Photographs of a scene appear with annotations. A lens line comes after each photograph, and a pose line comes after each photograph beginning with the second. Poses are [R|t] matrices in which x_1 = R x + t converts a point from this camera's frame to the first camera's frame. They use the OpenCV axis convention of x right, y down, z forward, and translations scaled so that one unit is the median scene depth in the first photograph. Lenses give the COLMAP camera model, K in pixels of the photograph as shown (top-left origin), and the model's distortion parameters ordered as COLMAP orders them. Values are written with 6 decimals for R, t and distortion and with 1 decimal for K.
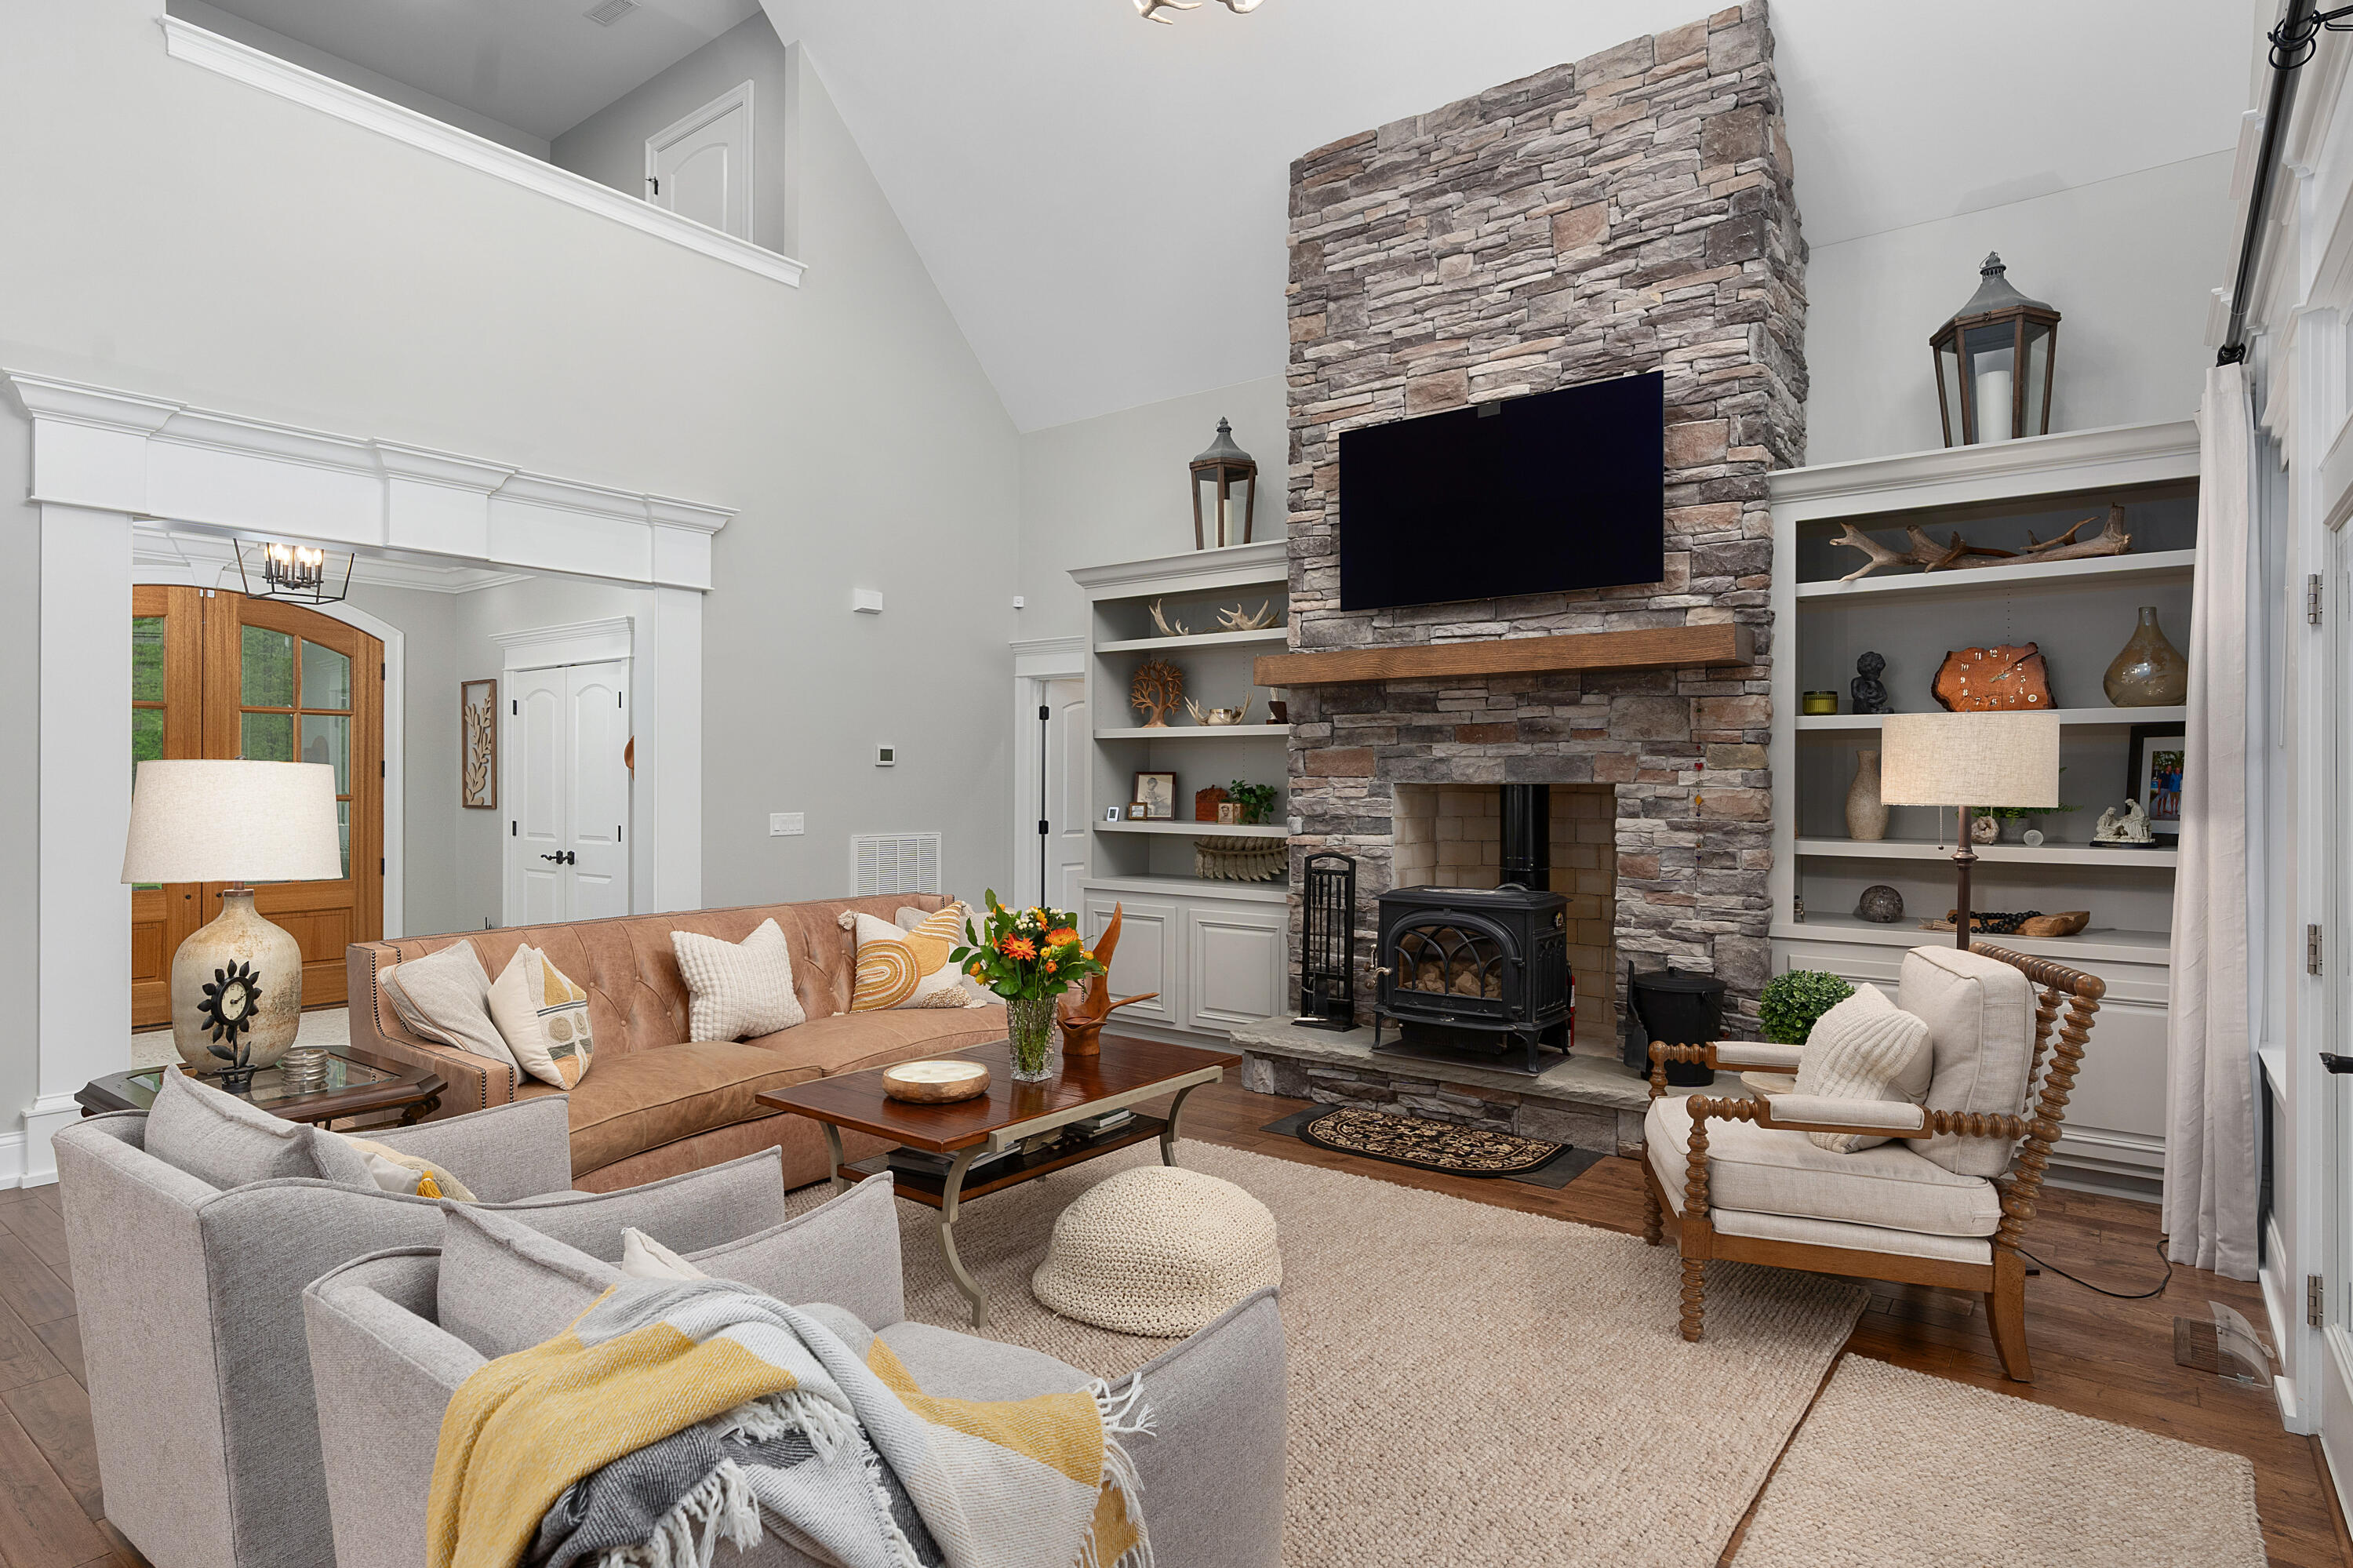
lens RADIAL K [[1259.6, 0, 1156.9], [0, 1259.6, 775.0], [0, 0, 1]] dist [-0.005328, -0.000208]
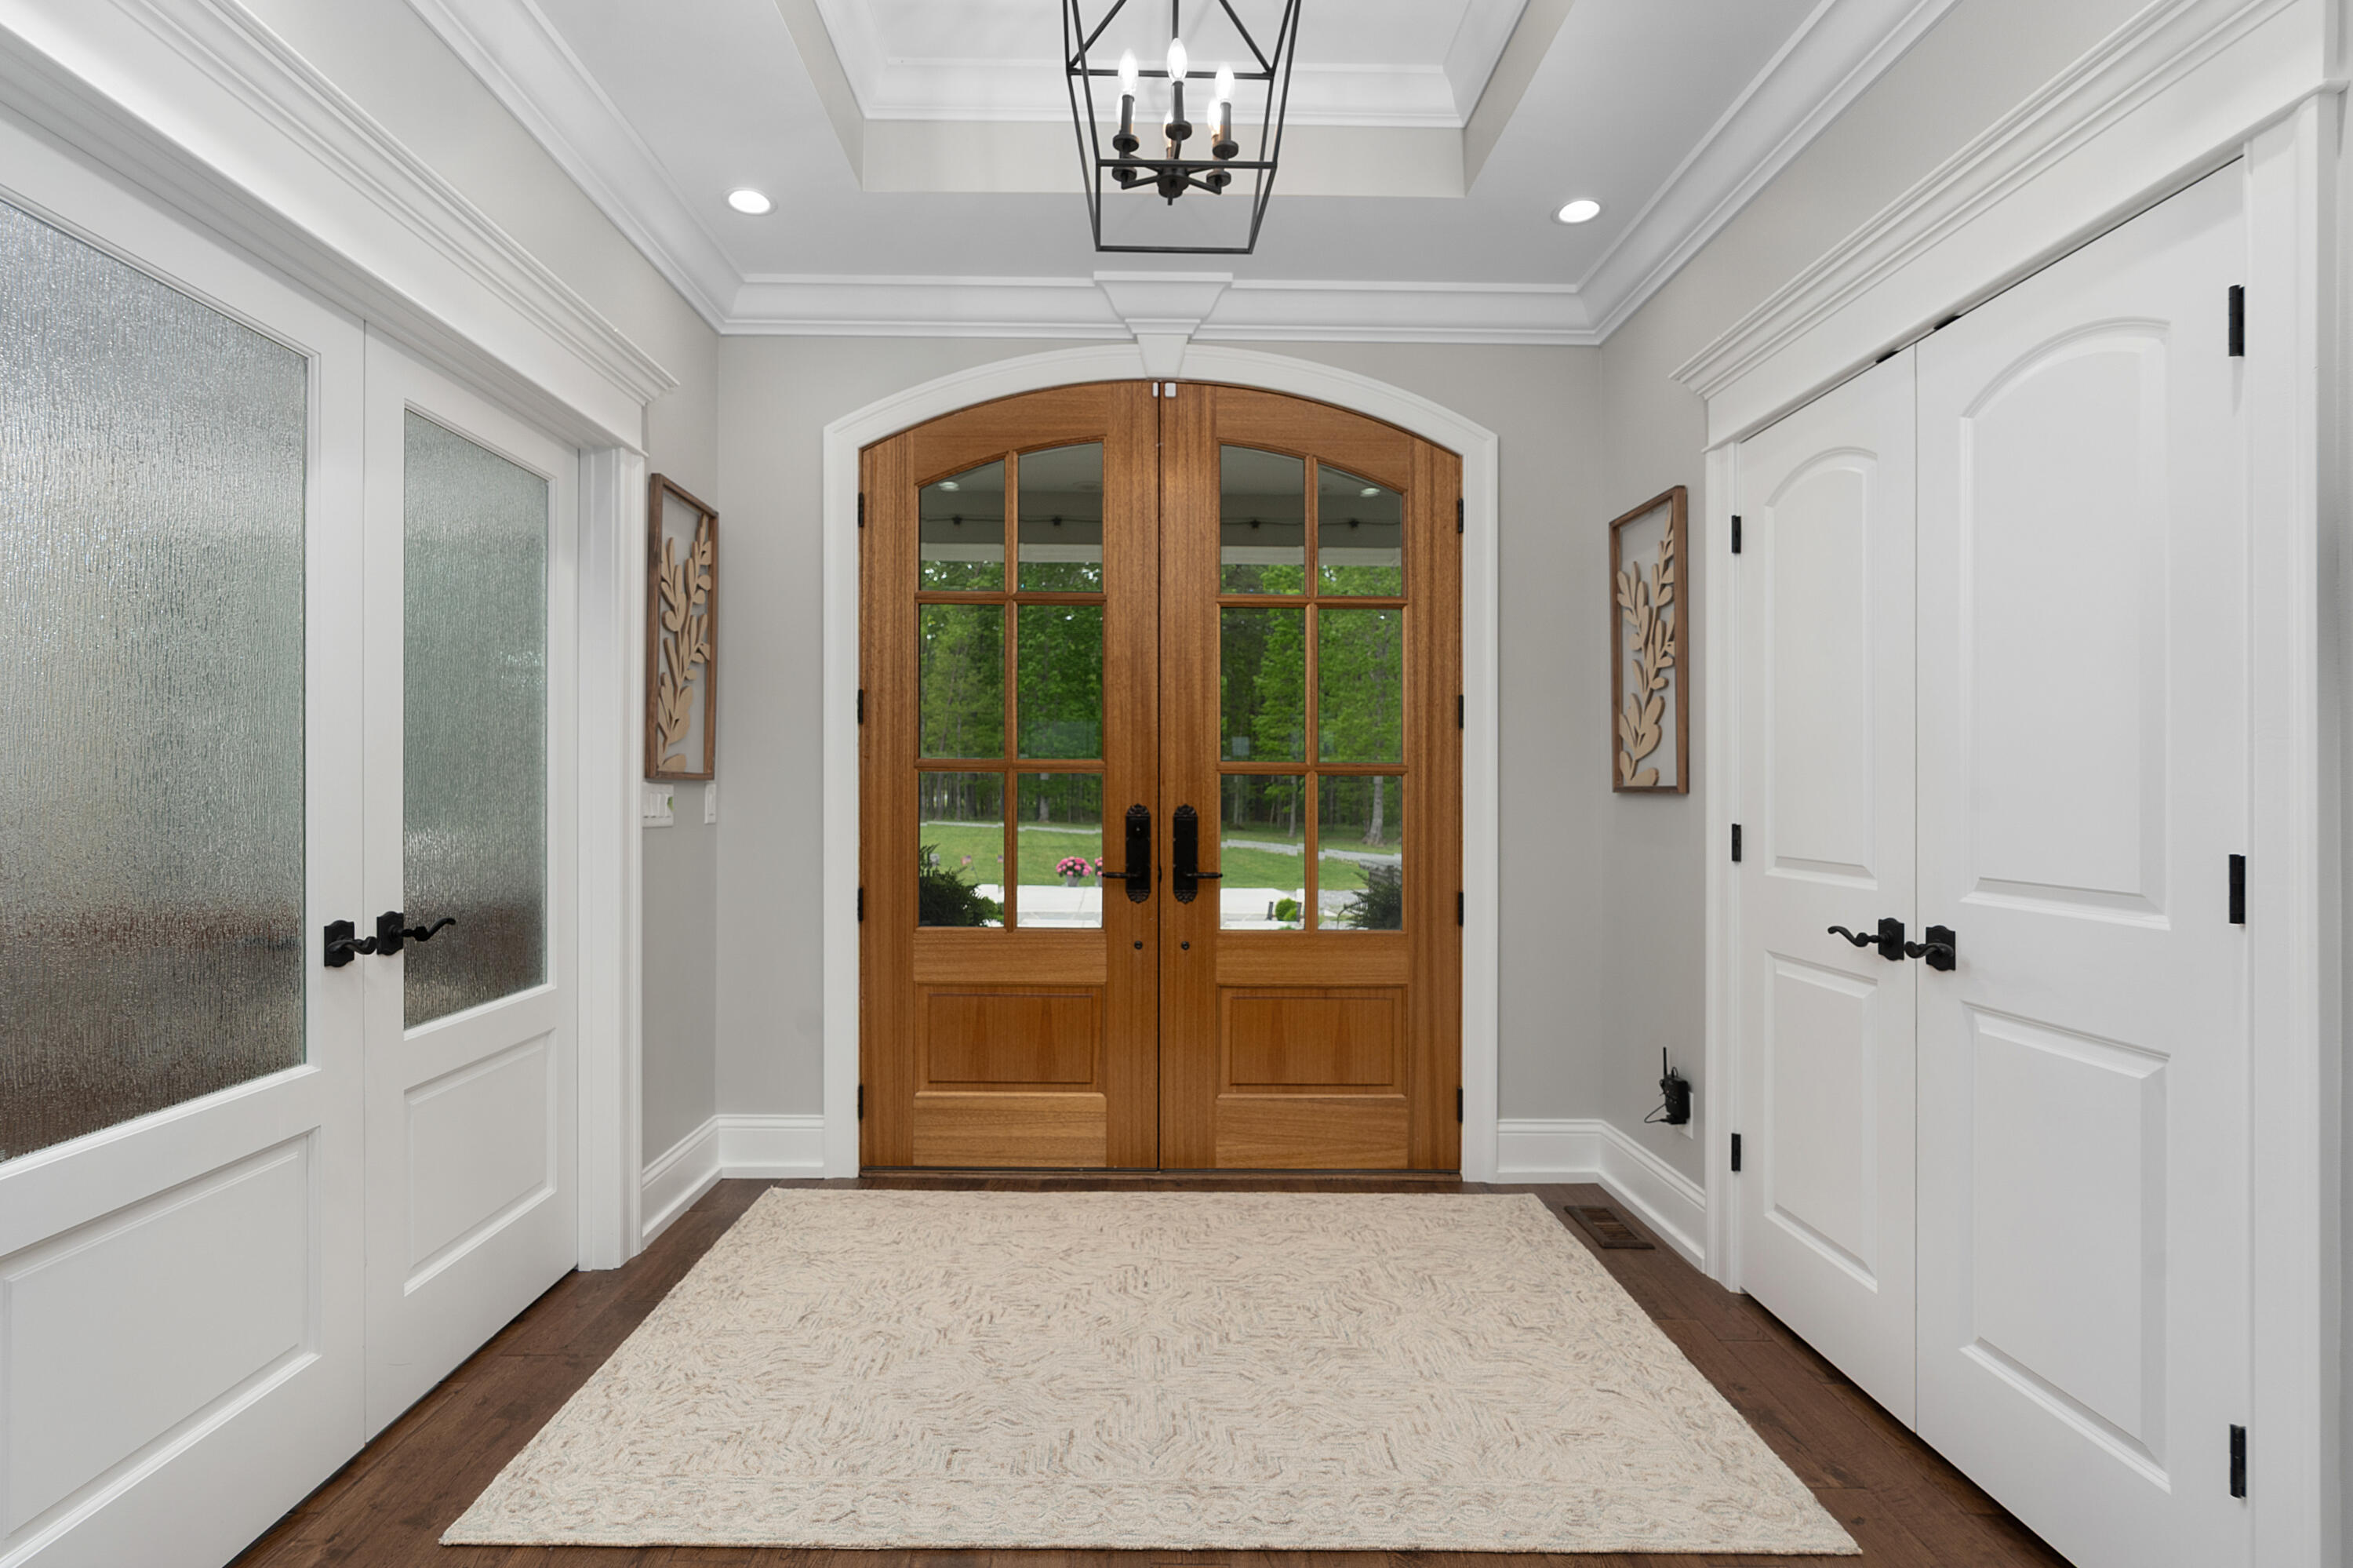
lens RADIAL K [[1140.8, 0, 1156.5], [0, 1140.8, 779.2], [0, 0, 1]] dist [0.002797, 0.000045]
pose [[0.623506, -0.005818, -0.781797, -0.342141], [-0.000907, 0.999966, -0.008165, 0.025414], [0.781818, 0.005800, 0.623479, 0.631646]]
